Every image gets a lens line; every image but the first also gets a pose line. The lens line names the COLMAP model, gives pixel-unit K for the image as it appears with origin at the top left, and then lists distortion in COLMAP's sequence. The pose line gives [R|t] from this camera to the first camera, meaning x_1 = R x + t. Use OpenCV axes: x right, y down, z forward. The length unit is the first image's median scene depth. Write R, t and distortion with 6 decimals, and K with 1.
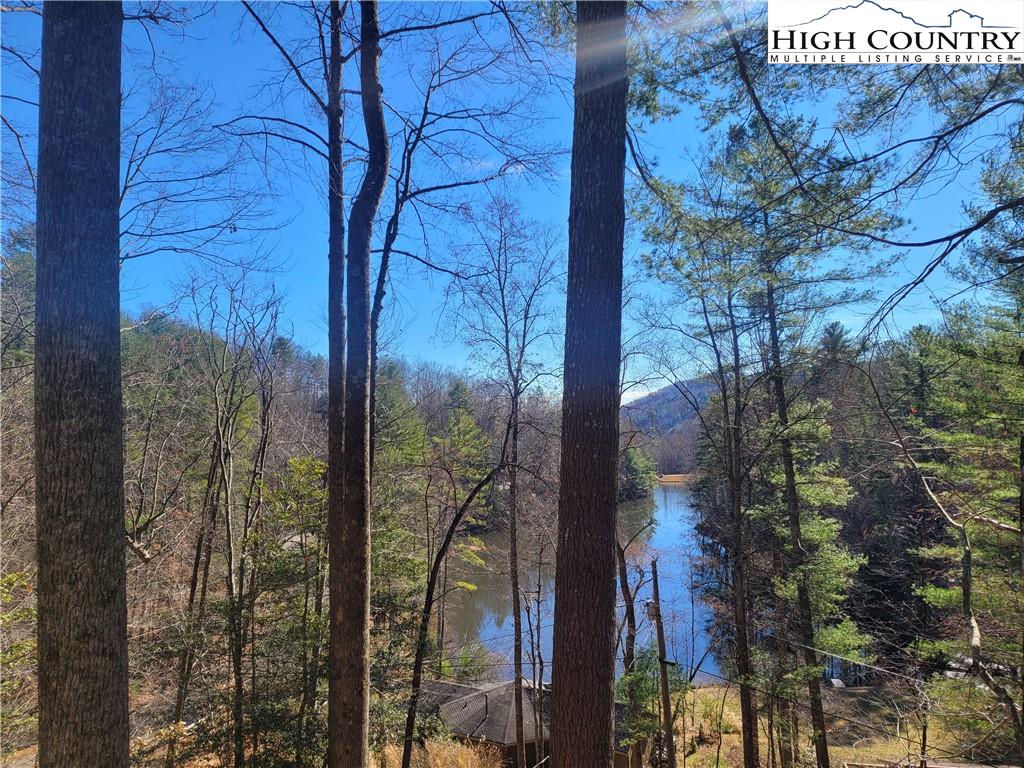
lens RADIAL K [[705.2, 0, 518.6], [0, 705.2, 383.9], [0, 0, 1]] dist [0.096984, -0.094964]
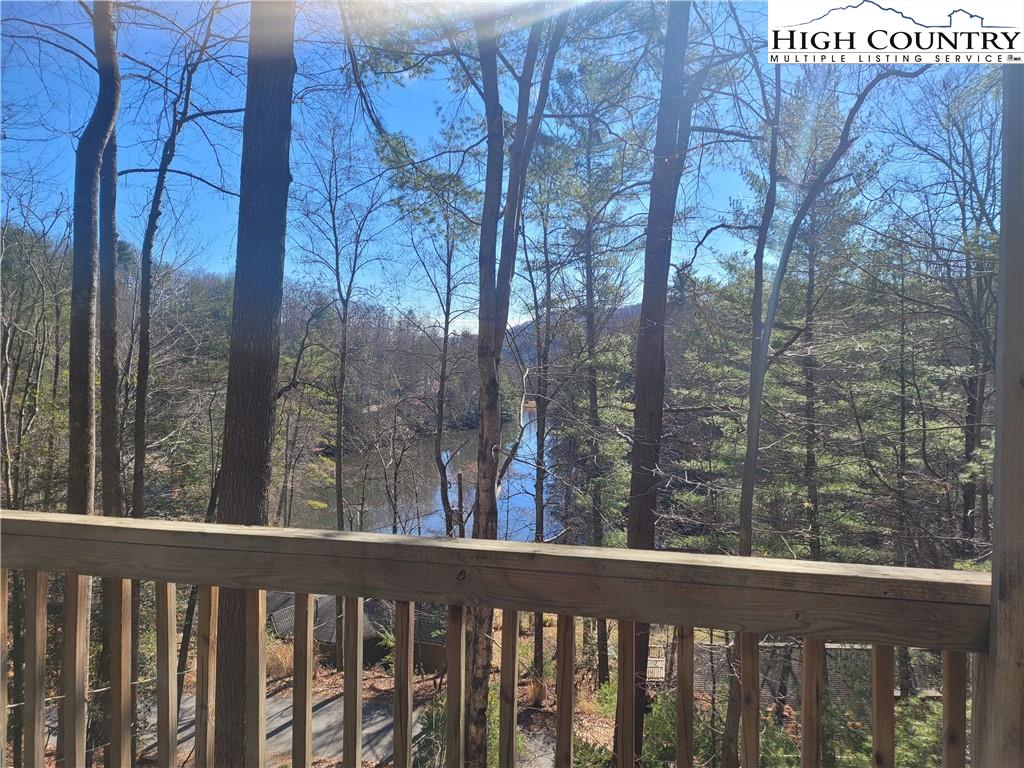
lens RADIAL K [[705.2, 0, 518.6], [0, 705.2, 383.9], [0, 0, 1]] dist [0.096984, -0.094964]
pose [[0.983968, 0.027029, 0.176286, 0.092635], [-0.045454, 0.993814, 0.101330, -0.007088], [-0.172457, -0.107718, 0.979109, -0.090866]]
